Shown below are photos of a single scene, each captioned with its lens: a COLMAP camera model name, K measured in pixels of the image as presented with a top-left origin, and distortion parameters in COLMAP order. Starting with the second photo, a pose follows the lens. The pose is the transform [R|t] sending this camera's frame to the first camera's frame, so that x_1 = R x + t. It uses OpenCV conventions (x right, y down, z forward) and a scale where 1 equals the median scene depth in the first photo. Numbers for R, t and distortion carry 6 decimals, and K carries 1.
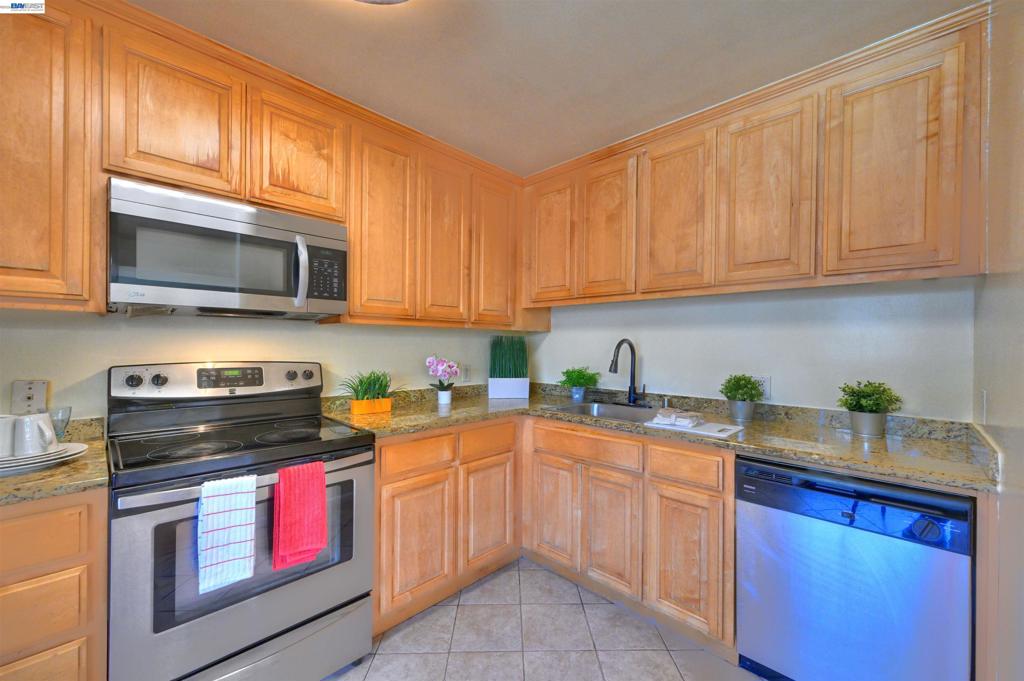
lens RADIAL K [[402.8, 0, 507.2], [0, 402.8, 345.3], [0, 0, 1]] dist [-0.001087, -0.000137]
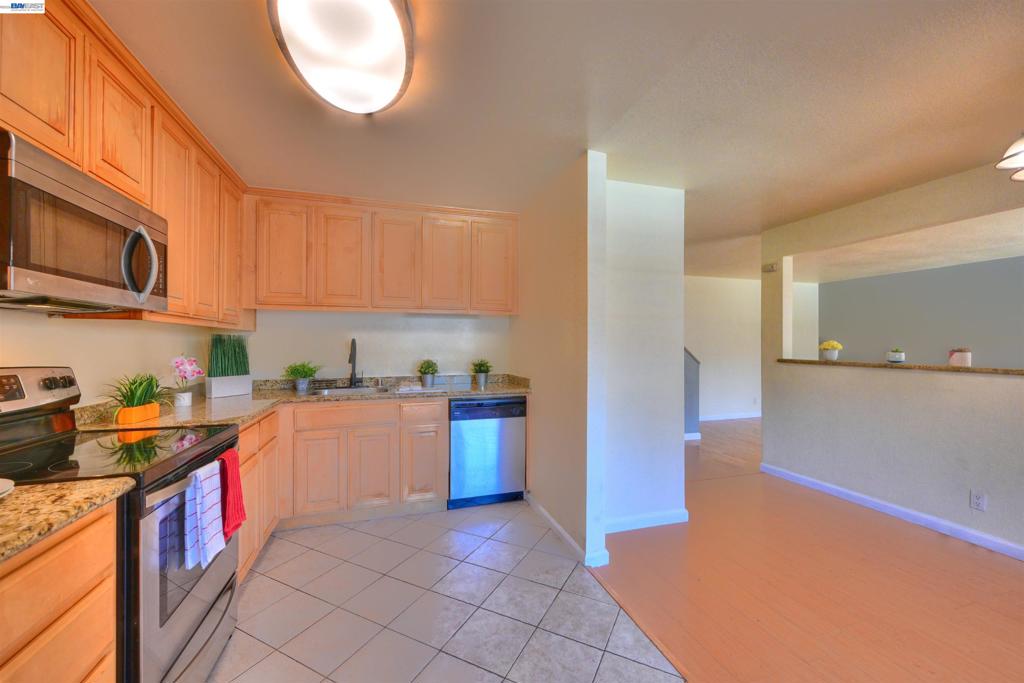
lens RADIAL K [[402.8, 0, 507.2], [0, 402.8, 346.3], [0, 0, 1]] dist [-0.001087, -0.000137]
pose [[0.488601, -0.011776, 0.872428, -0.729007], [0.006475, 0.999930, 0.009870, 0.000153], [-0.872483, 0.000826, 0.488643, -0.145755]]
